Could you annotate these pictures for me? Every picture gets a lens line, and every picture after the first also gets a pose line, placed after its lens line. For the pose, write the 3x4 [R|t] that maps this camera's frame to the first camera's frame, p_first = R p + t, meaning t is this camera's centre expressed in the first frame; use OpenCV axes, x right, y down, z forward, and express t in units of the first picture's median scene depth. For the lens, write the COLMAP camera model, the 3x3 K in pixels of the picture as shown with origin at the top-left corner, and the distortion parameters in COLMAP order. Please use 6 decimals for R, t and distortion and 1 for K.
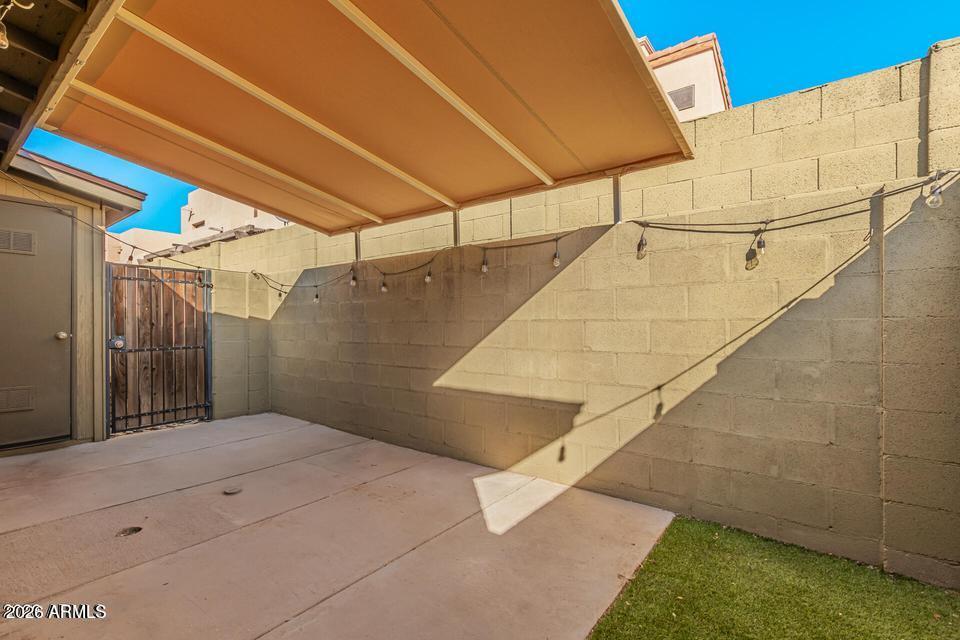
lens RADIAL K [[439.3, 0, 466.9], [0, 439.3, 325.9], [0, 0, 1]] dist [0.003045, -0.001624]
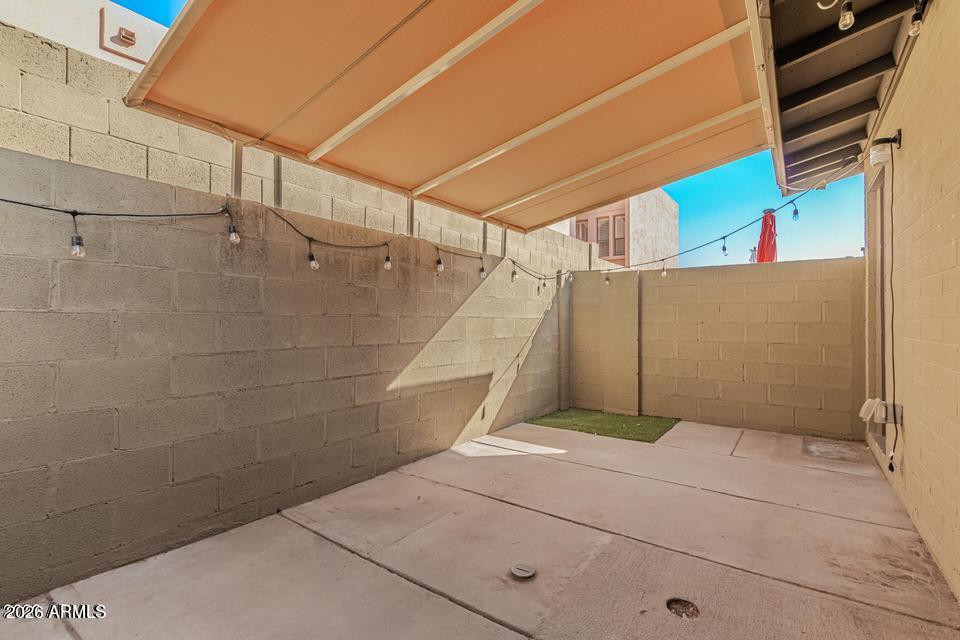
lens RADIAL K [[439.3, 0, 471.6], [0, 439.3, 322.1], [0, 0, 1]] dist [0.003045, -0.001624]
pose [[-0.037037, 0.001678, 0.999312, -0.885636], [0.003331, 0.999993, -0.001556, 0.004060], [-0.999308, 0.003271, -0.037042, 0.824827]]
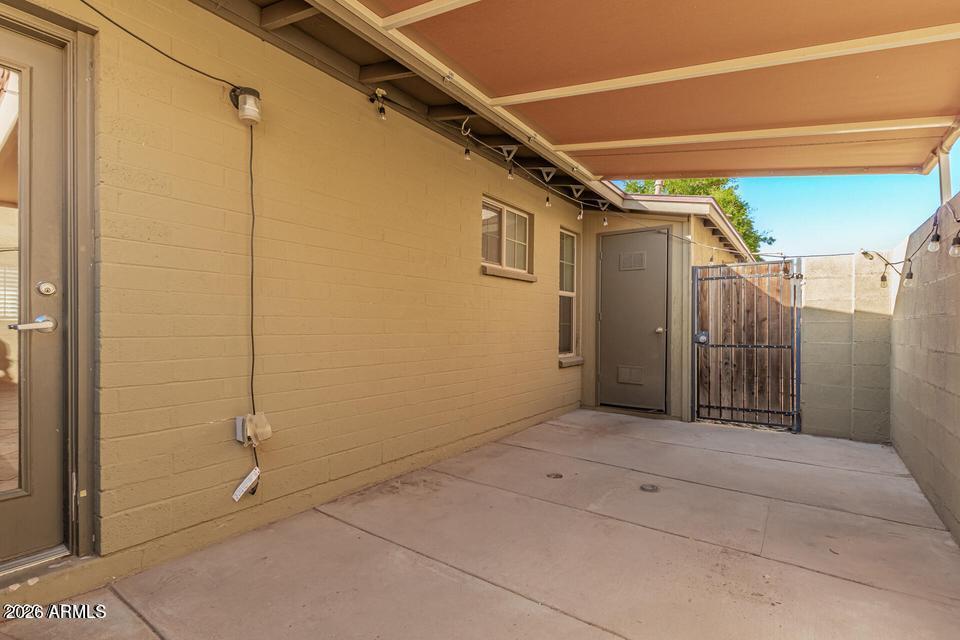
lens RADIAL K [[439.3, 0, 476.8], [0, 439.3, 332.4], [0, 0, 1]] dist [0.003045, -0.001624]
pose [[0.036772, 0.018049, -0.999161, 0.321305], [-0.007230, 0.999816, 0.017795, 0.009707], [0.999298, 0.006569, 0.036896, 0.432393]]
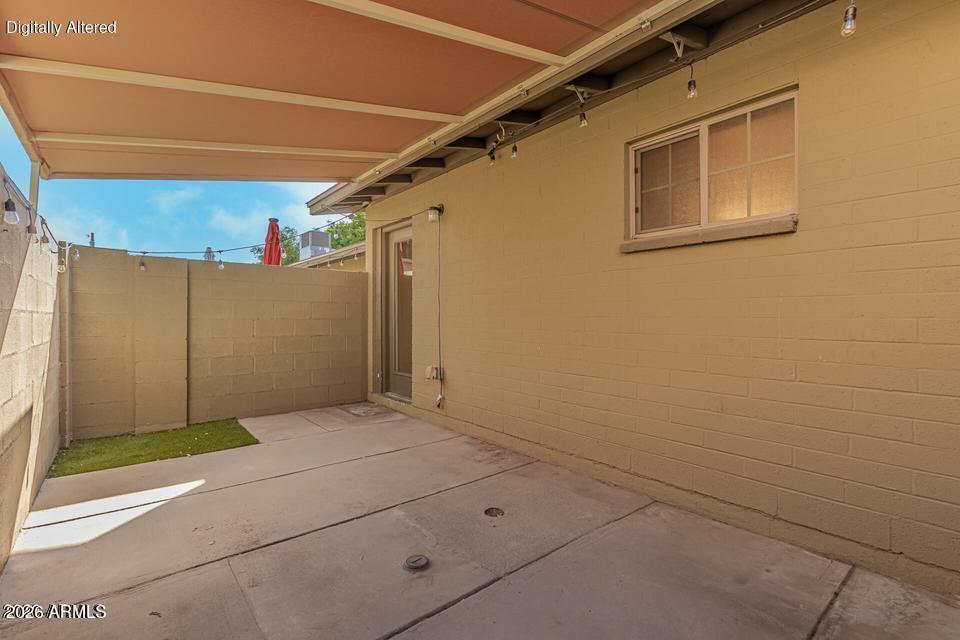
lens RADIAL K [[439.3, 0, 480.8], [0, 439.3, 316.8], [0, 0, 1]] dist [0.003045, -0.001624]
pose [[-0.979527, 0.001629, 0.201307, -0.572986], [0.002273, 0.999993, 0.002968, -0.001752], [-0.201301, 0.003365, -0.979524, 1.228961]]
